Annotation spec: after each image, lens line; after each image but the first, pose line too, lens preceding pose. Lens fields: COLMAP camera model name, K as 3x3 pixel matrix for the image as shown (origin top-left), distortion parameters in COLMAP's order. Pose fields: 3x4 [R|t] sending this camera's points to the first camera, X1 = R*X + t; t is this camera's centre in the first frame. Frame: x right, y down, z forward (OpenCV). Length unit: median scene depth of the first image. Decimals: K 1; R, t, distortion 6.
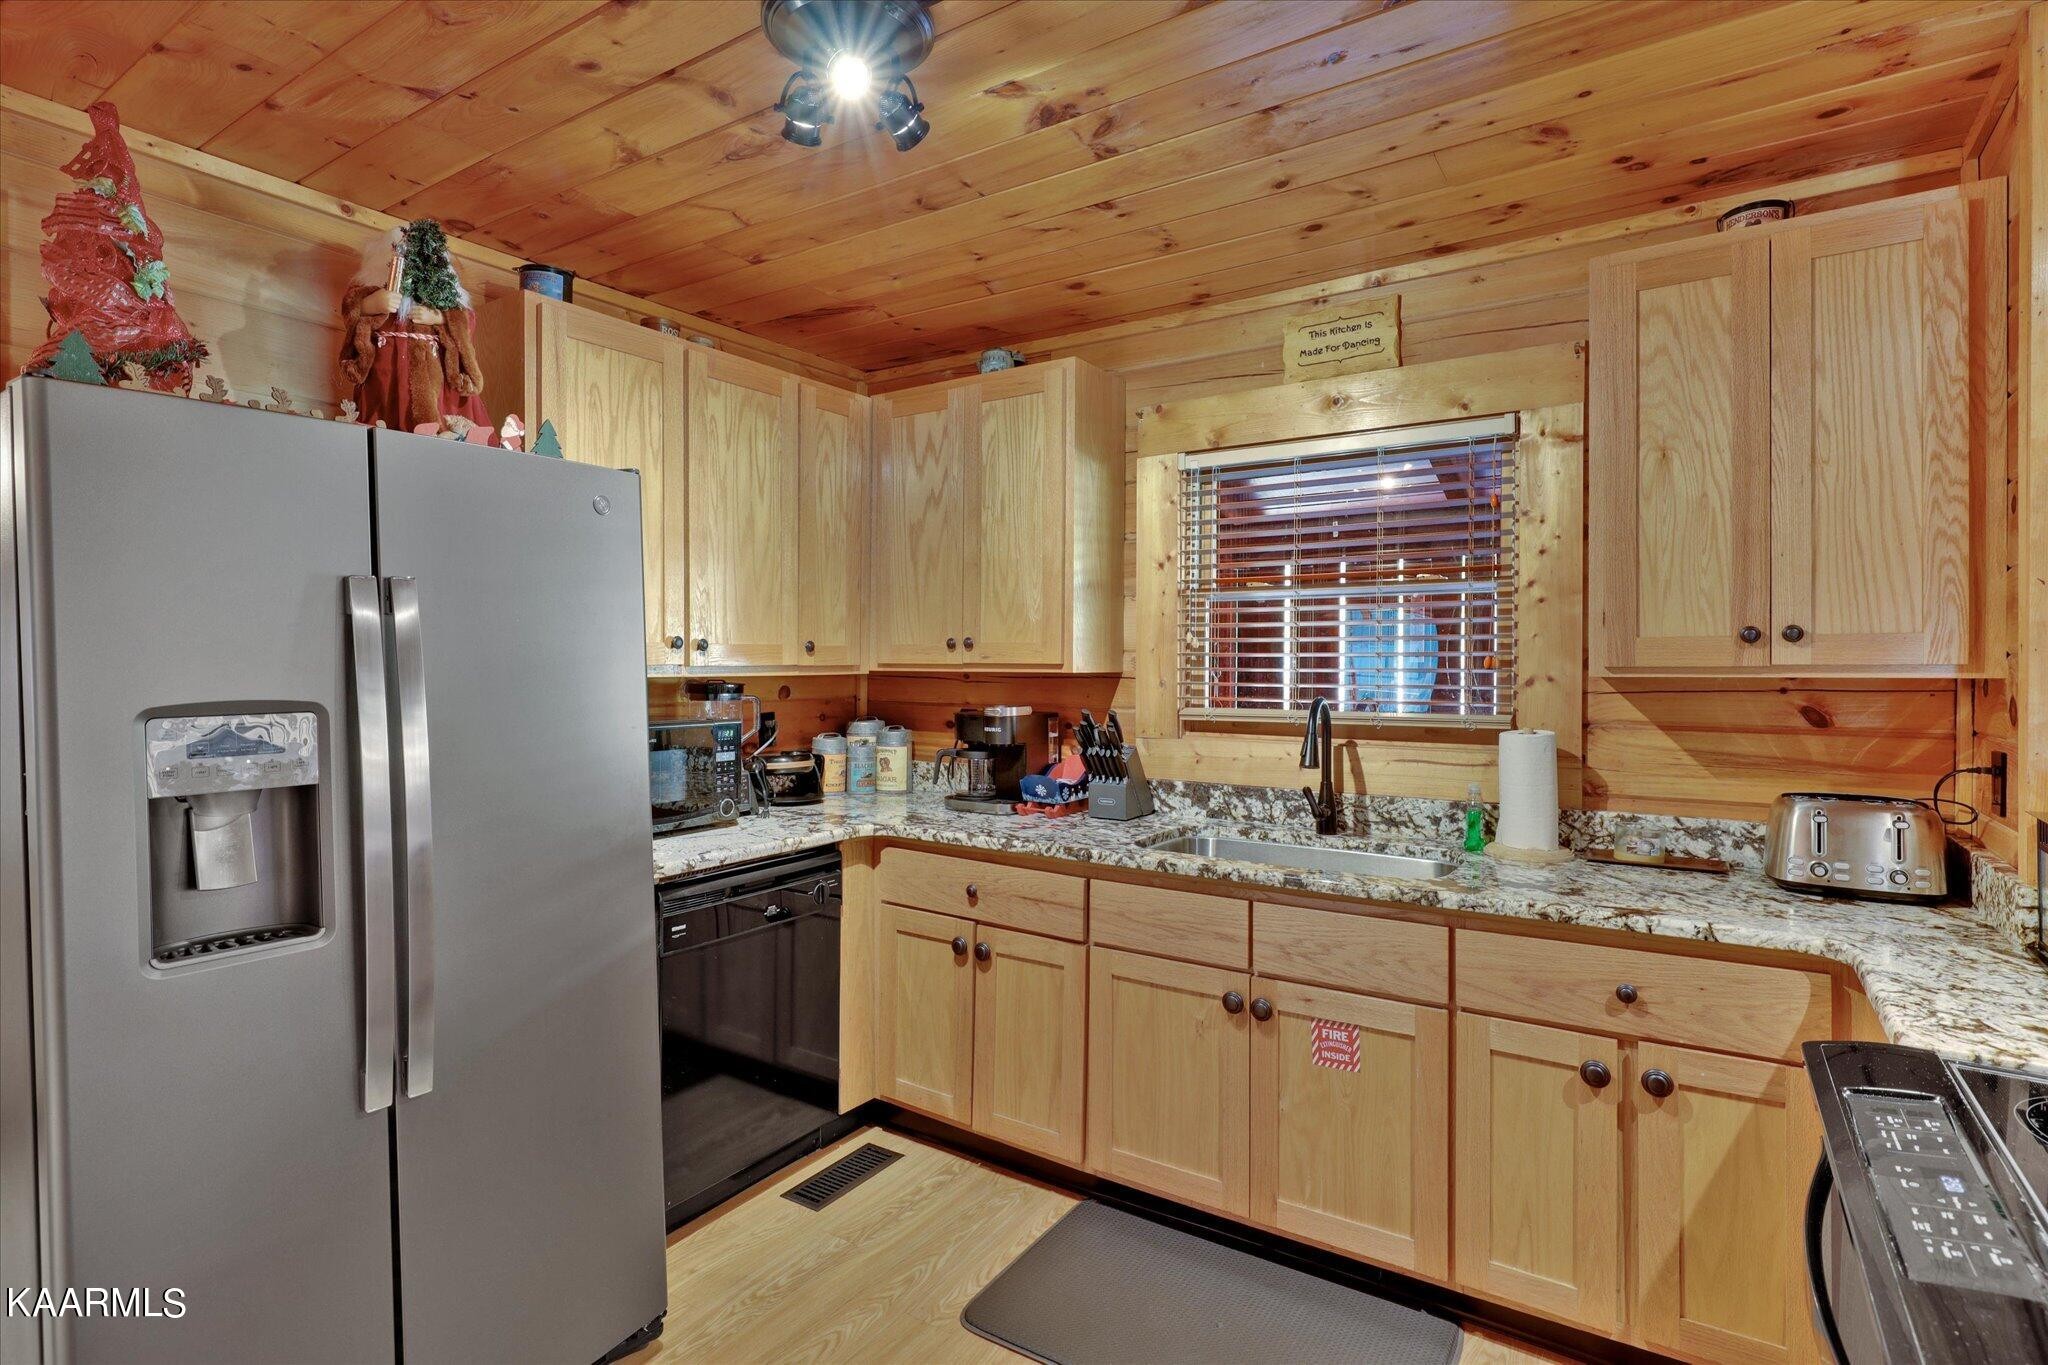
lens RADIAL K [[1021.1, 0, 1020.7], [0, 1021.1, 671.6], [0, 0, 1]] dist [-0.001236, 0.001246]
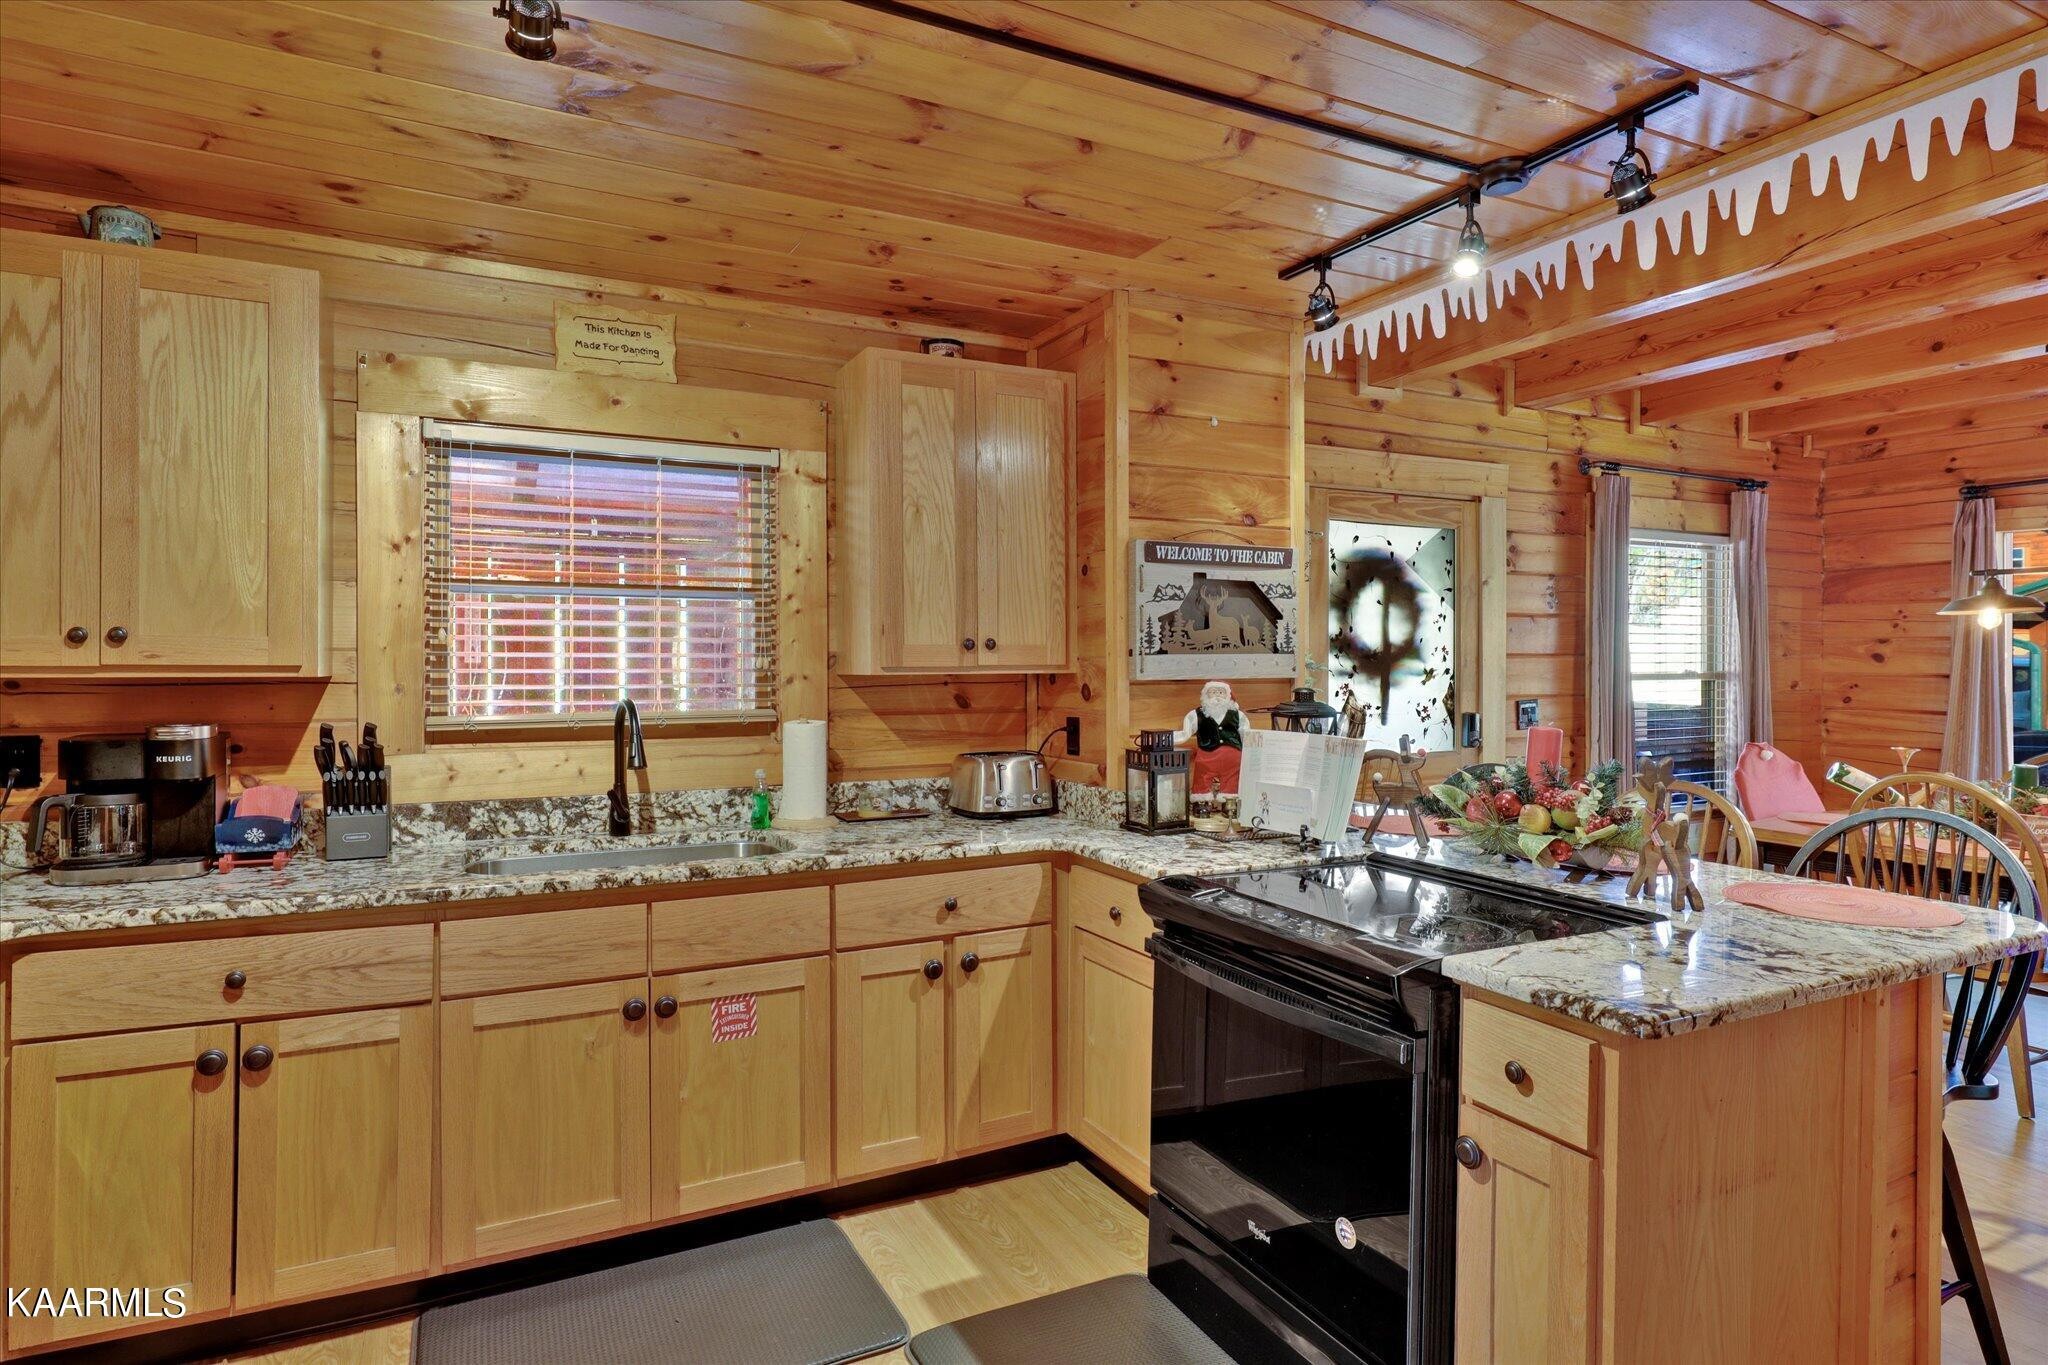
lens RADIAL K [[1112.2, 0, 1028.4], [0, 1112.2, 672.4], [0, 0, 1]] dist [-0.003049, 0.001026]
pose [[0.483889, -0.007289, 0.875099, -0.497084], [0.007953, 0.999961, 0.003932, -0.001604], [-0.875094, 0.005057, 0.483927, 0.136205]]
